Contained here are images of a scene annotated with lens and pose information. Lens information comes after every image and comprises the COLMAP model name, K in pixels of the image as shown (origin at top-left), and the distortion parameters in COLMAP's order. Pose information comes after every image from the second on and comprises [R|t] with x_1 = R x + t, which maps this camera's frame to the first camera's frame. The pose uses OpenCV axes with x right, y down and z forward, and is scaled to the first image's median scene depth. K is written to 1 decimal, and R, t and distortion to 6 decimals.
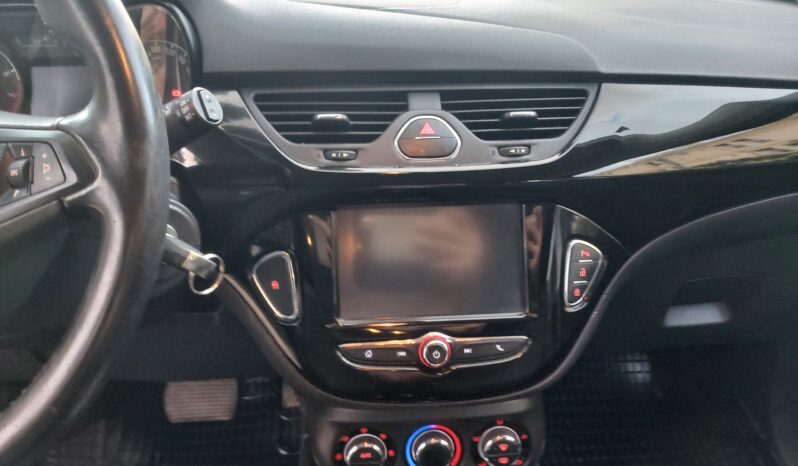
lens RADIAL K [[566.3, 0, 415.7], [0, 566.3, 234.2], [0, 0, 1]] dist [0.081176, -0.141064]
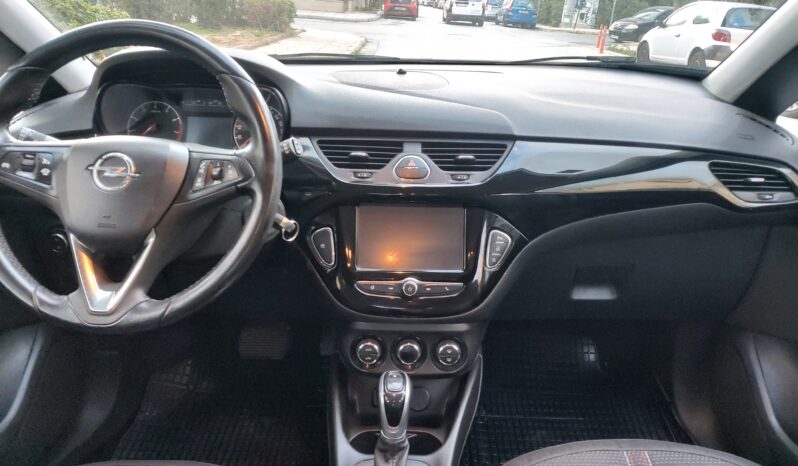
lens RADIAL K [[543.6, 0, 413.9], [0, 543.6, 240.7], [0, 0, 1]] dist [0.126221, -0.155627]
pose [[0.996313, 0.051080, -0.068927, 0.151396], [-0.053972, 0.997710, -0.040770, 0.123505], [0.066686, 0.044340, 0.996788, -0.672914]]
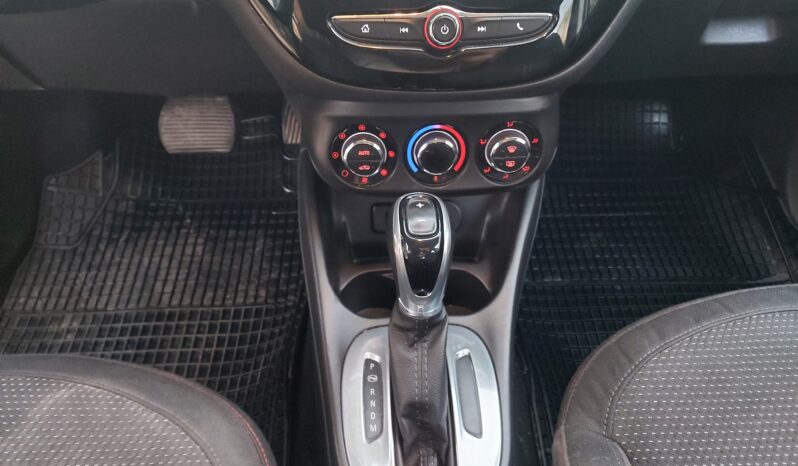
lens RADIAL K [[566.3, 0, 415.7], [0, 566.3, 234.2], [0, 0, 1]] dist [0.081176, -0.141064]
pose [[0.999484, 0.031514, -0.006274, 0.007849], [-0.027198, 0.933688, 0.357053, 0.184497], [0.017110, -0.356698, 0.934063, 0.087779]]
